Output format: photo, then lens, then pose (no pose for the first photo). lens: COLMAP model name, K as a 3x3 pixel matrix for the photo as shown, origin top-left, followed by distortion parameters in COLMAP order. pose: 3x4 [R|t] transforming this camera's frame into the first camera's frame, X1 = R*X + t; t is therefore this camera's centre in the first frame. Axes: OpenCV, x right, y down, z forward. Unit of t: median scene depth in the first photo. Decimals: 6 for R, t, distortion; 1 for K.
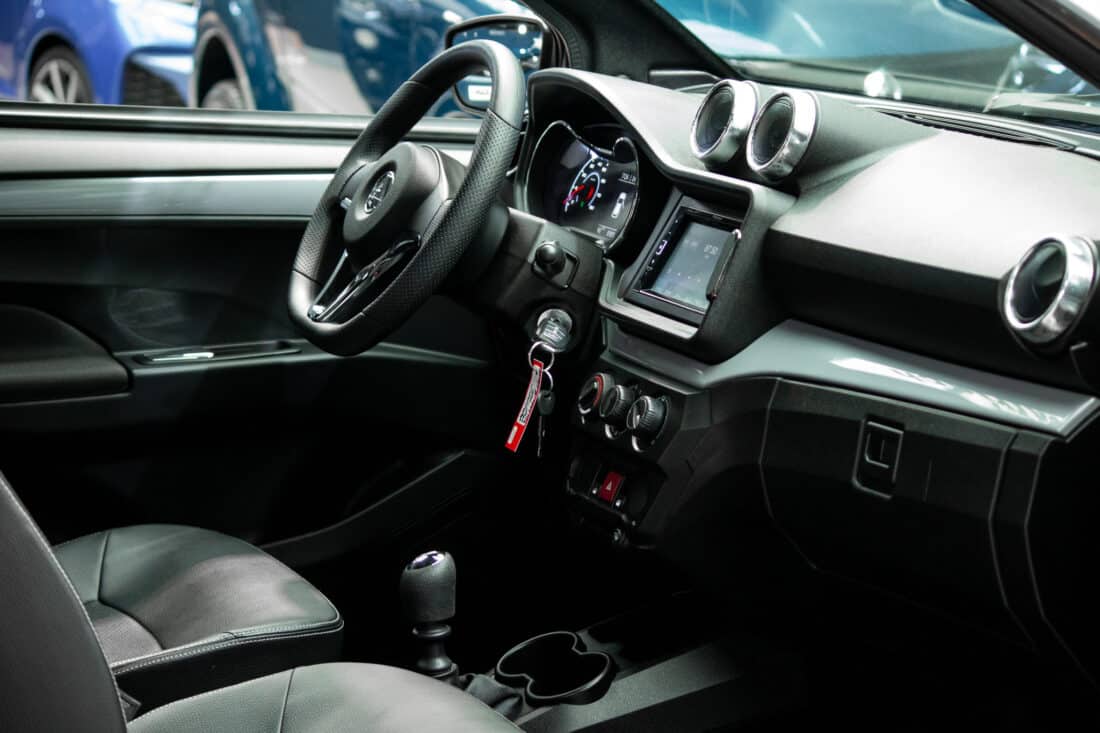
lens RADIAL K [[3088.3, 0, 545.3], [0, 3088.3, 362.1], [0, 0, 1]] dist [-0.179164, 0.000000]
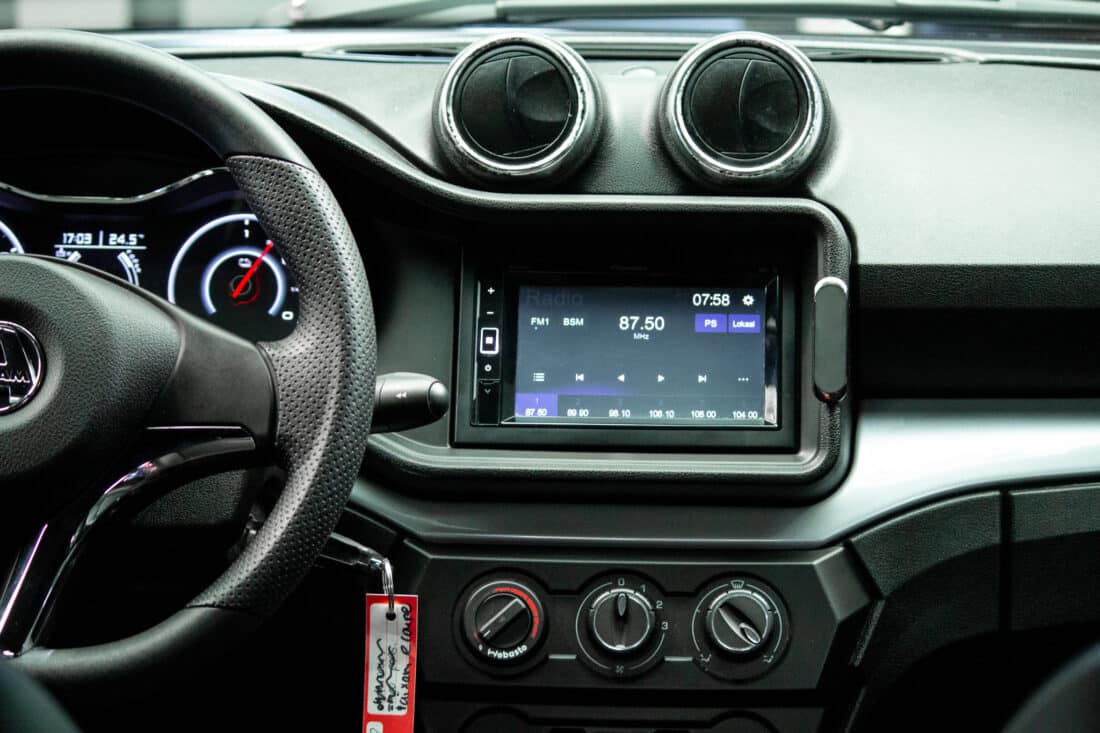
lens RADIAL K [[3088.3, 0, 548.0], [0, 3088.3, 371.4], [0, 0, 1]] dist [-0.179164, 0.000000]
pose [[0.416612, -0.234048, 0.878440, -0.464956], [0.154153, 0.970485, 0.185463, -0.136841], [-0.895919, 0.058148, 0.440395, 0.740166]]
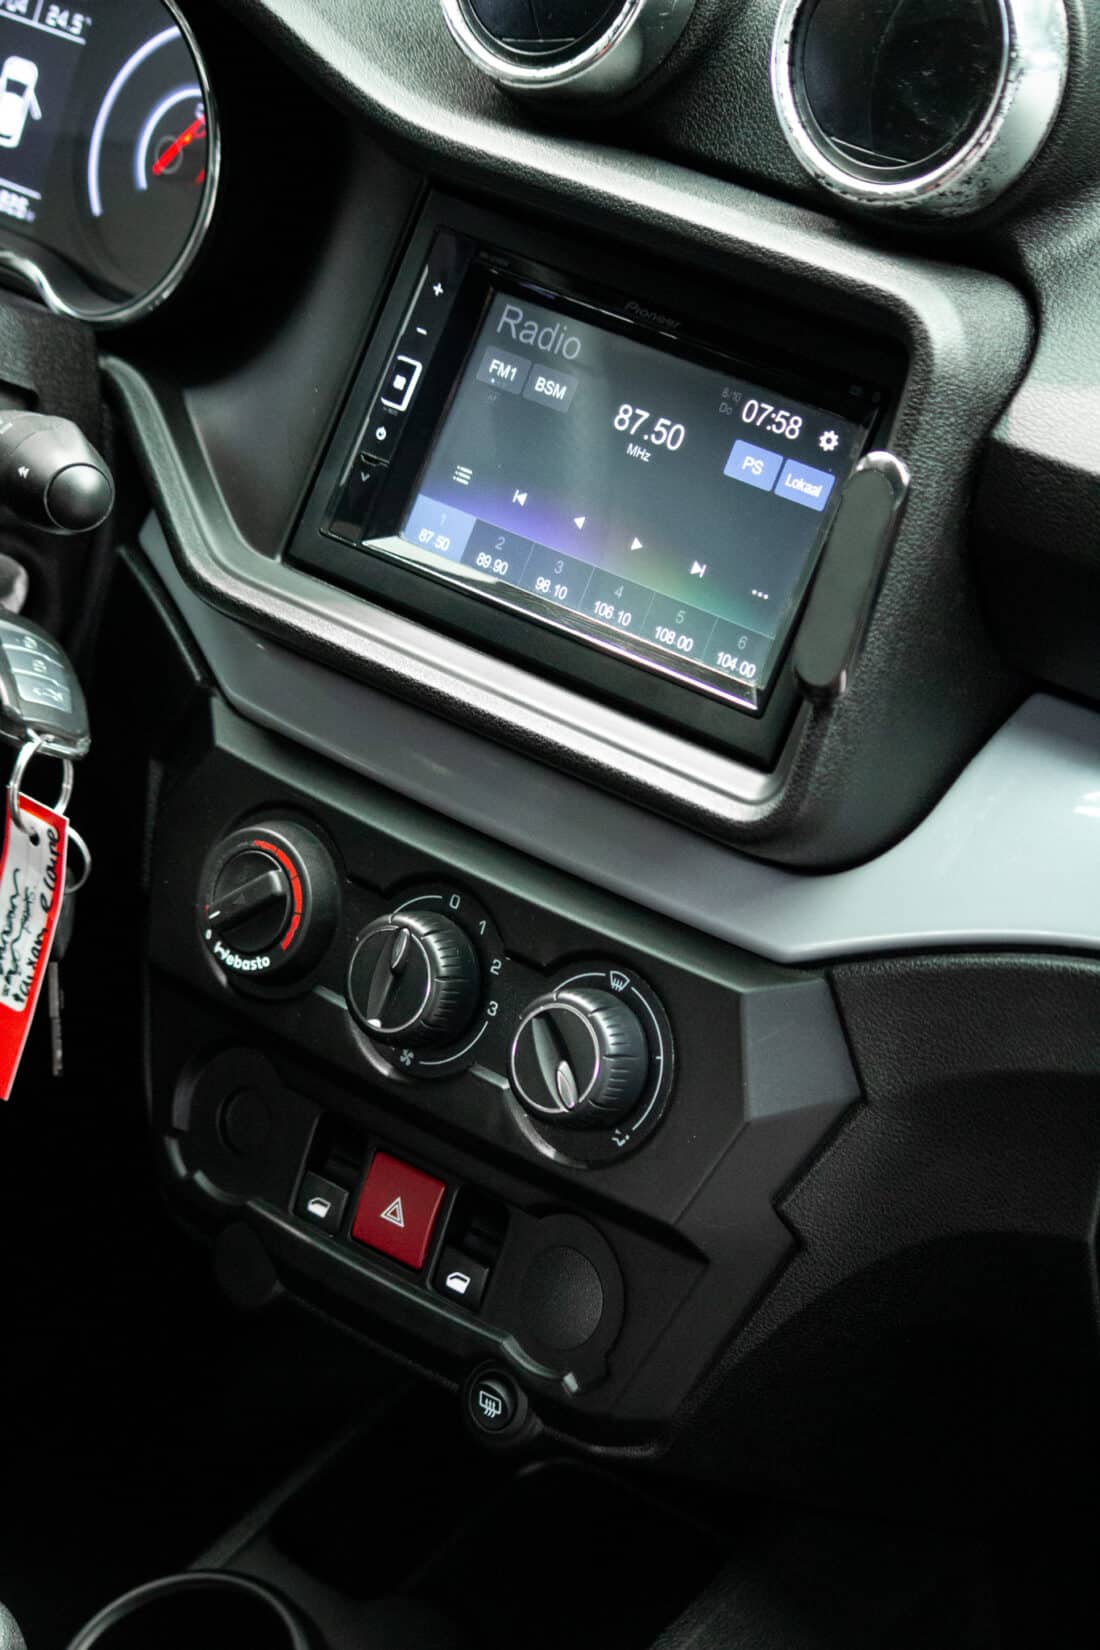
lens RADIAL K [[4942.5, 0, 559.3], [0, 4942.5, 829.8], [0, 0, 1]] dist [-0.203176, 0.000000]
pose [[0.901245, -0.215055, 0.376177, -0.139879], [0.074006, 0.931785, 0.355386, -0.167383], [-0.426944, -0.292451, 0.855682, 0.569489]]
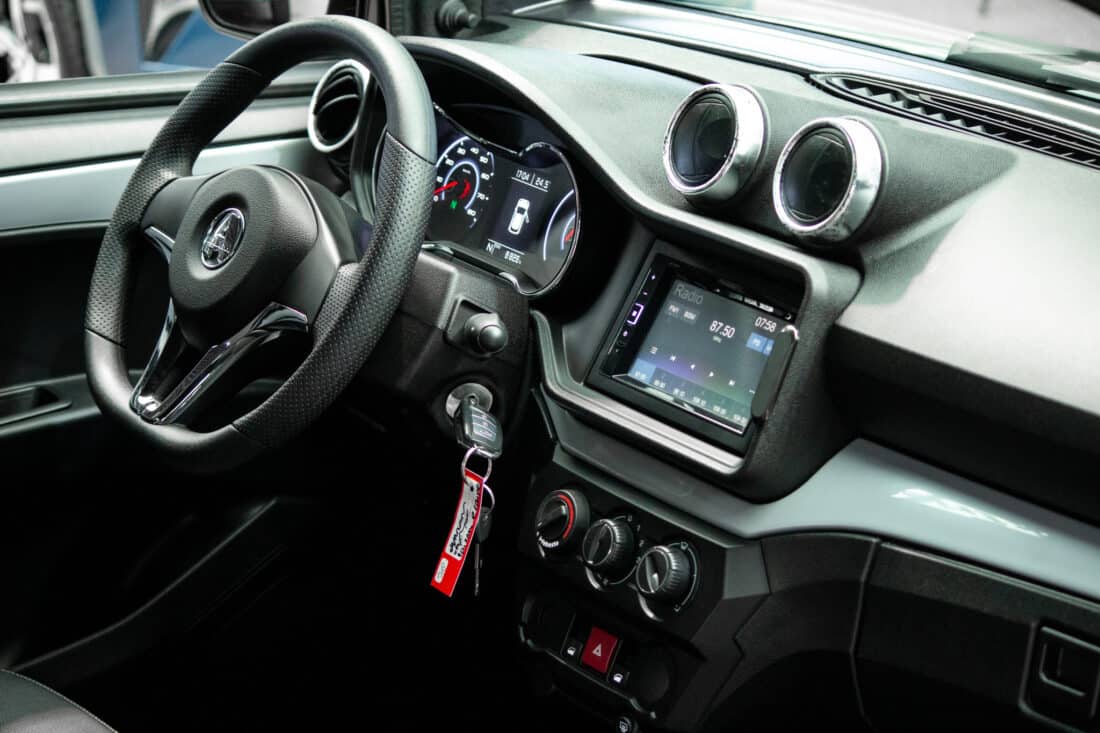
lens RADIAL K [[3088.3, 0, 556.6], [0, 3088.3, 369.8], [0, 0, 1]] dist [-0.179164, 0.000000]
pose [[0.975364, -0.071515, 0.208690, -0.137002], [0.040540, 0.987991, 0.149097, -0.135705], [-0.216847, -0.136963, 0.966550, 0.286309]]
